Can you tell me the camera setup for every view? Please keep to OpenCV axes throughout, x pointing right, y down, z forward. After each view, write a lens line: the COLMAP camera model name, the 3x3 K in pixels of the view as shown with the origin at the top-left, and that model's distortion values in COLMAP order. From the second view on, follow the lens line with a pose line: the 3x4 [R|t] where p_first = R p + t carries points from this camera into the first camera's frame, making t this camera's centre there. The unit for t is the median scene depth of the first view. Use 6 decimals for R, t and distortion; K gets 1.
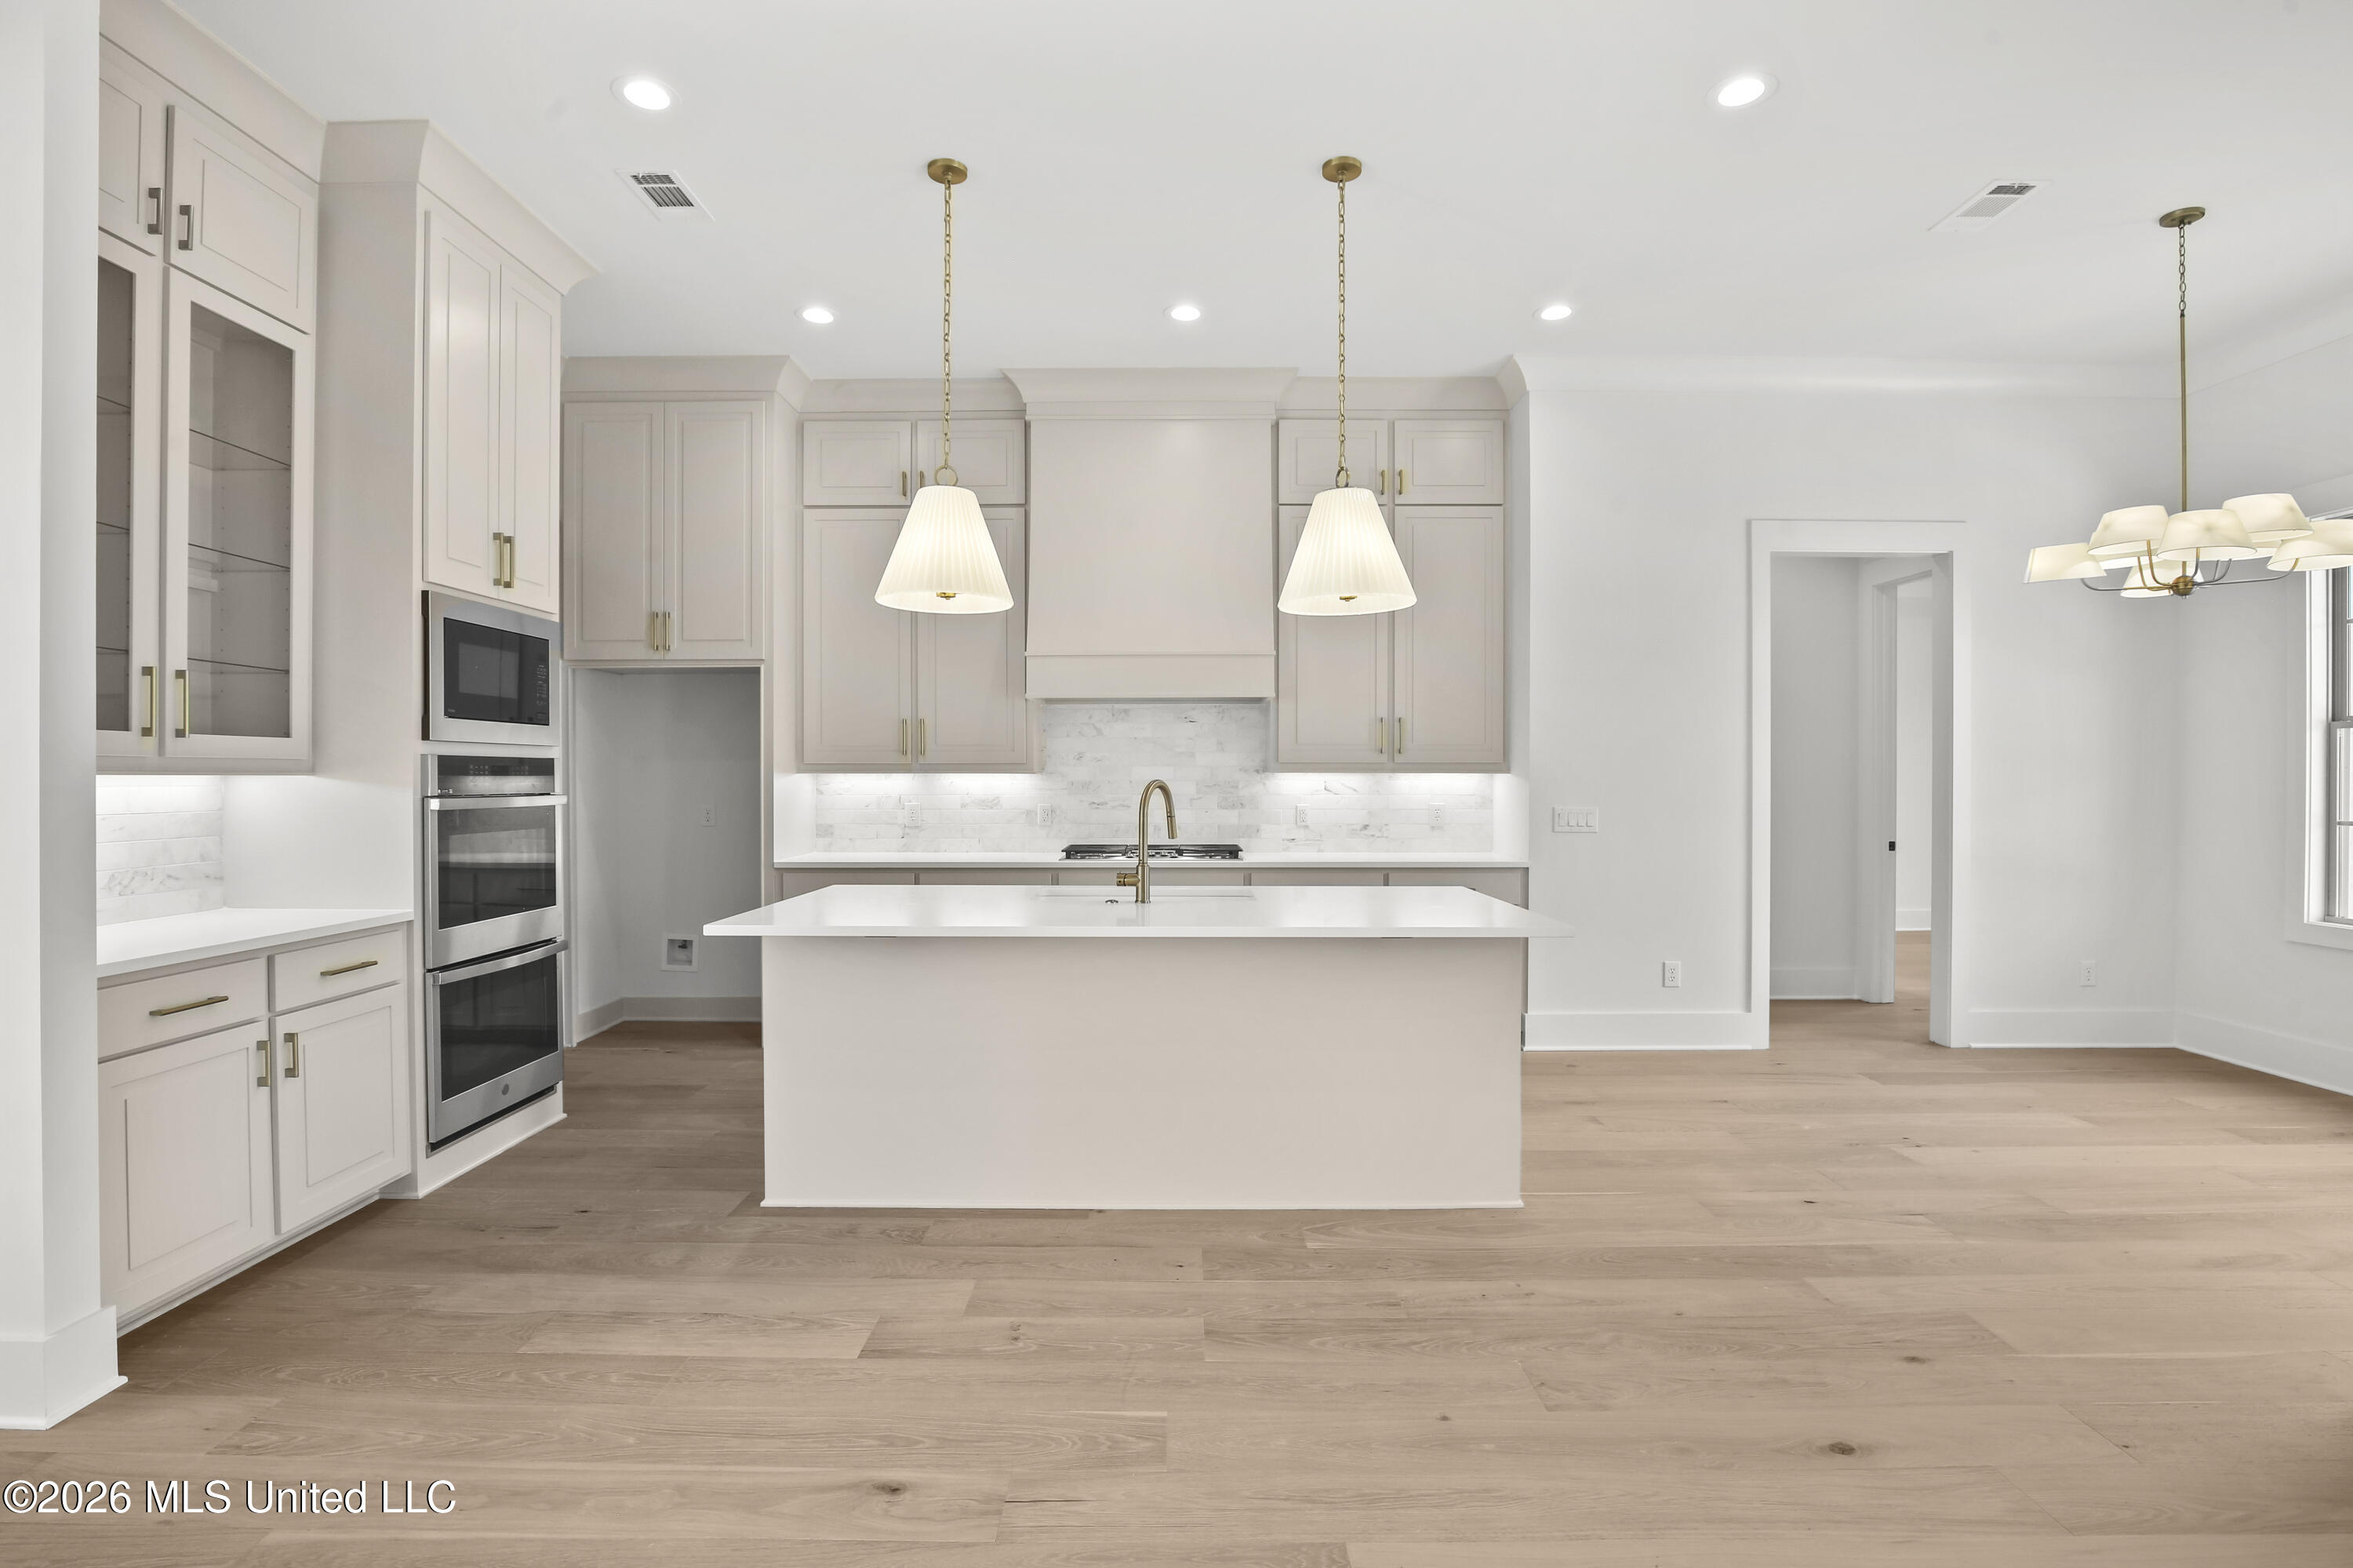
lens RADIAL K [[1086.8, 0, 1177.6], [0, 1086.8, 775.0], [0, 0, 1]] dist [-0.004780, -0.000276]
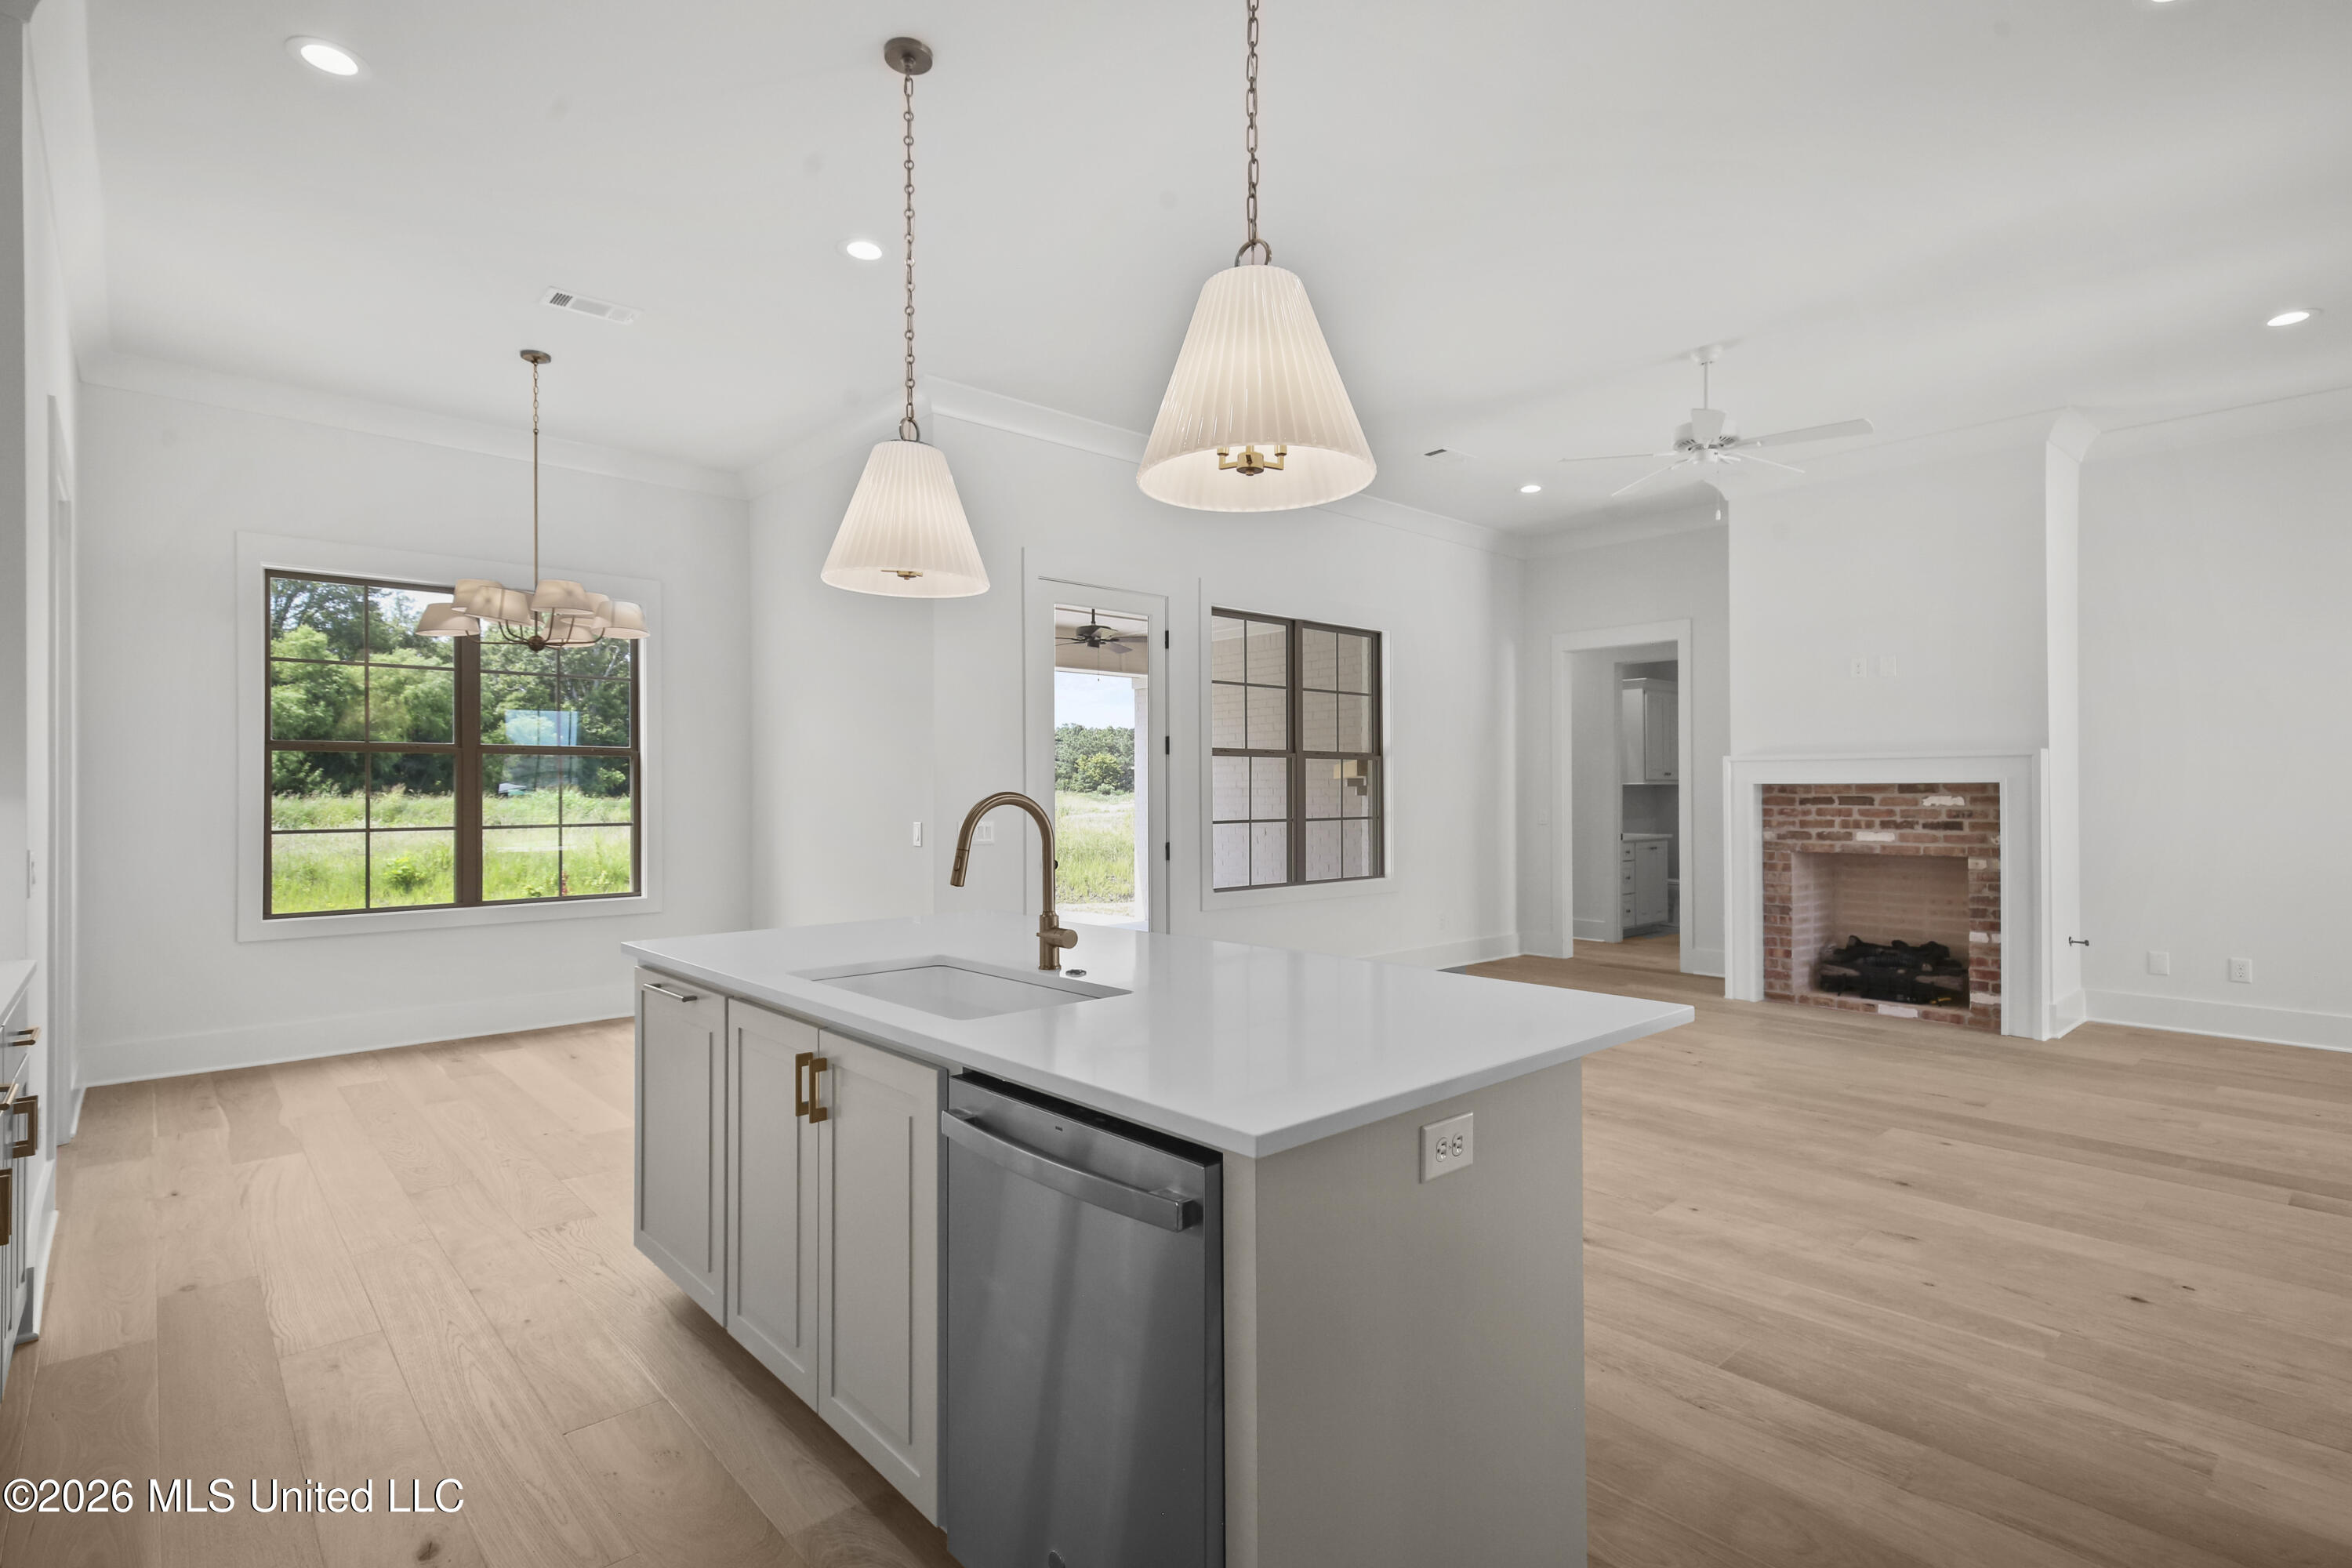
lens RADIAL K [[1155.5, 0, 1176.0], [0, 1155.5, 774.4], [0, 0, 1]] dist [0.000482, 0.000135]
pose [[-0.675521, 0.000060, 0.737341, -0.869702], [0.004998, 0.999977, 0.004498, -0.008582], [-0.737324, 0.006724, -0.675506, 2.020378]]
